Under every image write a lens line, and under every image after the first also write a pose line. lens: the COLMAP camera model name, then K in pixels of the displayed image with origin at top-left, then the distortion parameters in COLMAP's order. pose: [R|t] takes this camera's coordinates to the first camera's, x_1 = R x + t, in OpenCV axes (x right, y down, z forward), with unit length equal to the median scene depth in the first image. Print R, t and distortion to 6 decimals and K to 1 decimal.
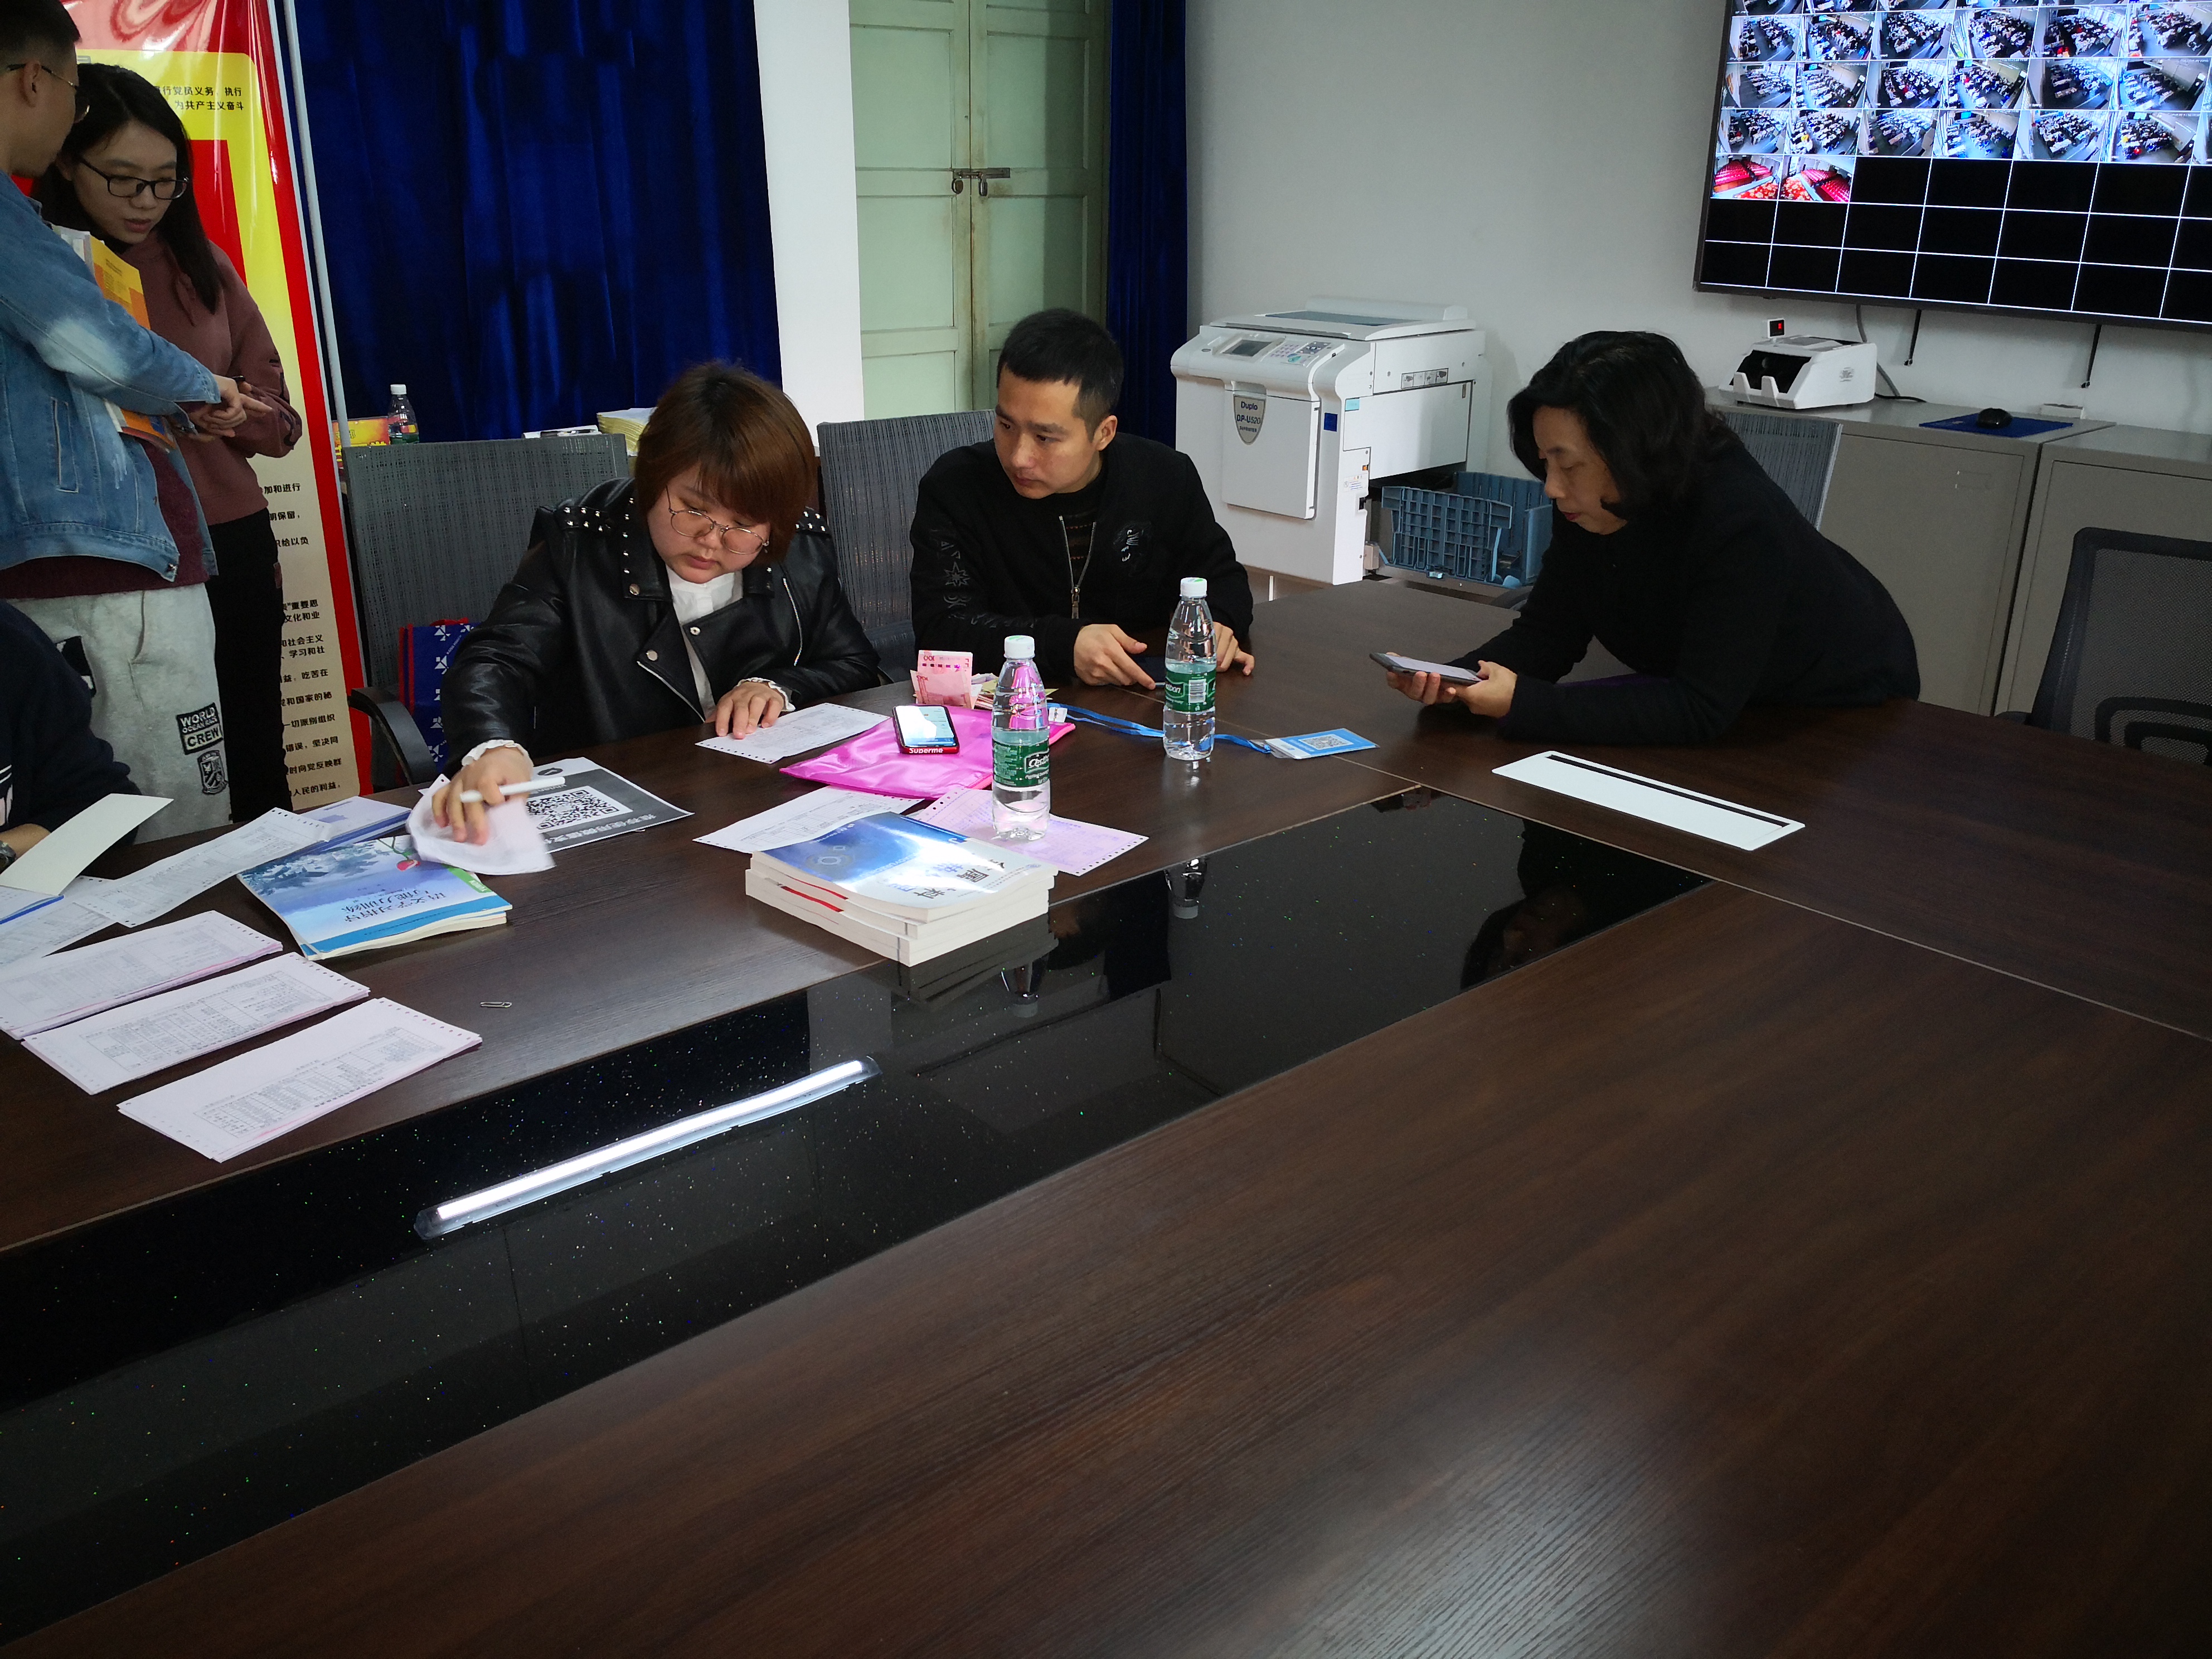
lens RADIAL K [[1756.0, 0, 1100.2], [0, 1756.0, 830.2], [0, 0, 1]] dist [-0.011199, -0.013416]
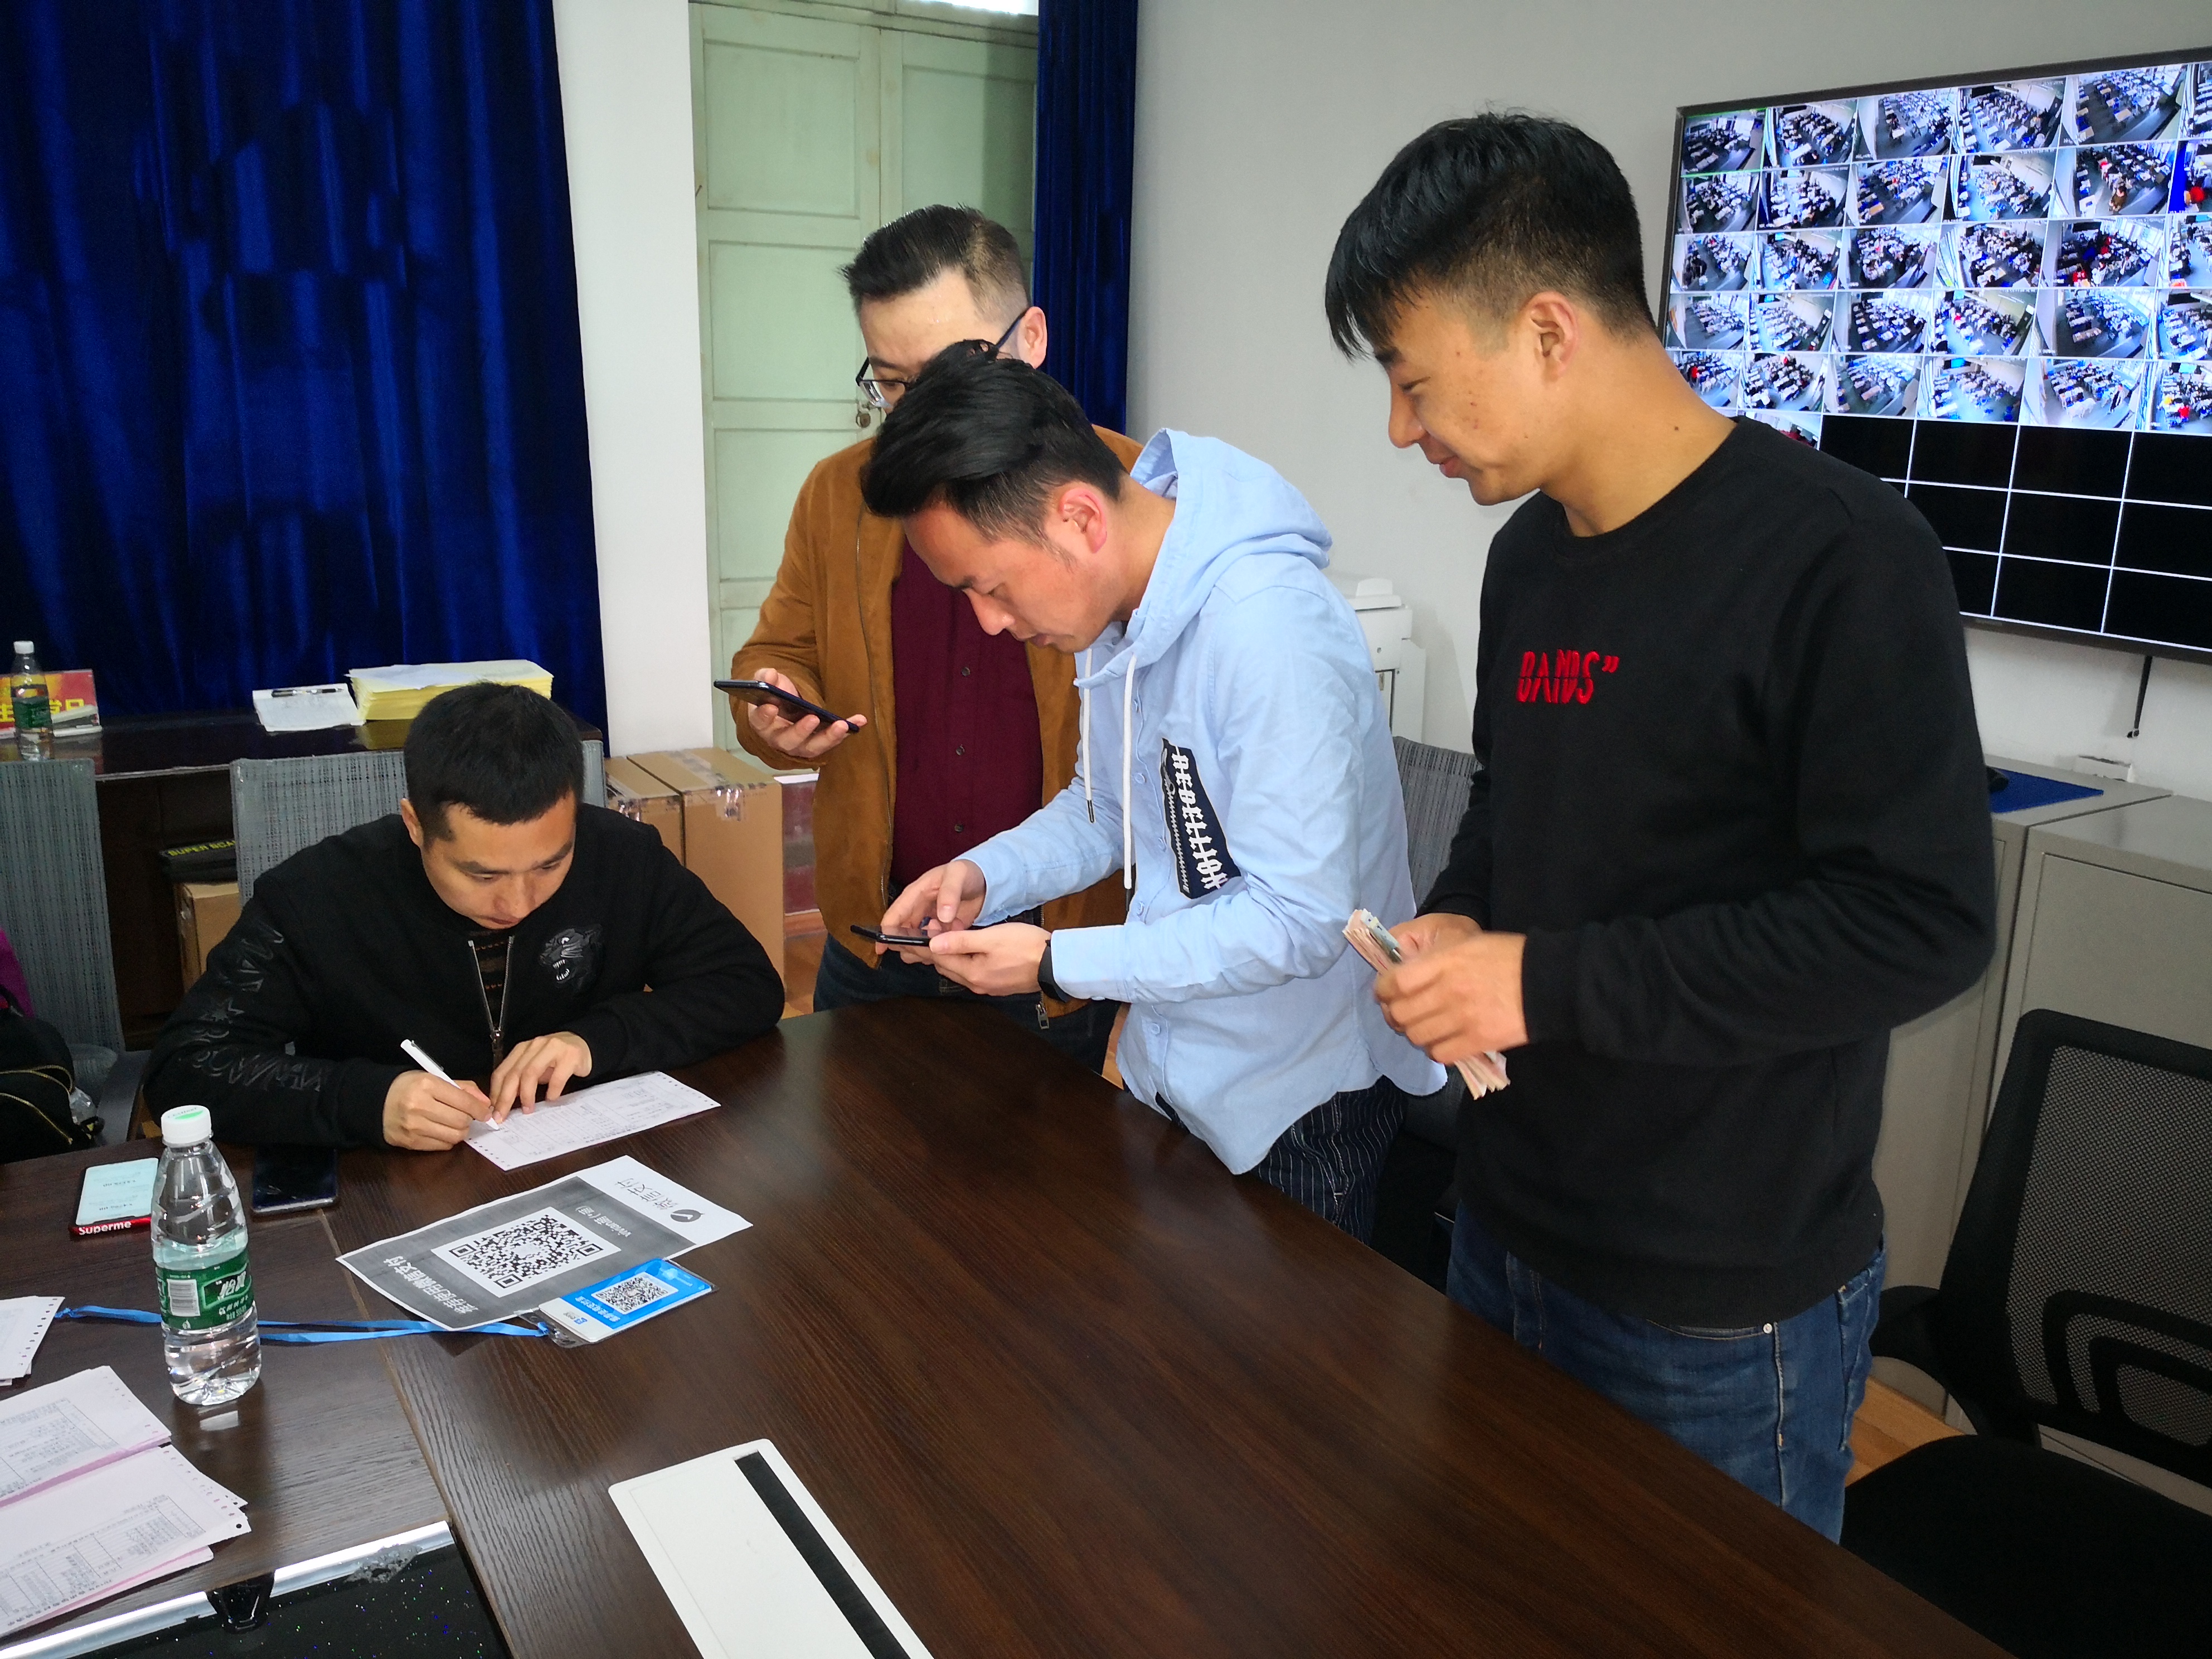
lens RADIAL K [[1756.0, 0, 1109.4], [0, 1756.0, 821.4], [0, 0, 1]] dist [-0.011199, -0.013416]
pose [[0.991792, 0.048020, -0.118501, 0.238301], [-0.061853, 0.991326, -0.115964, -0.112817], [0.111904, 0.122342, 0.986159, 0.261631]]
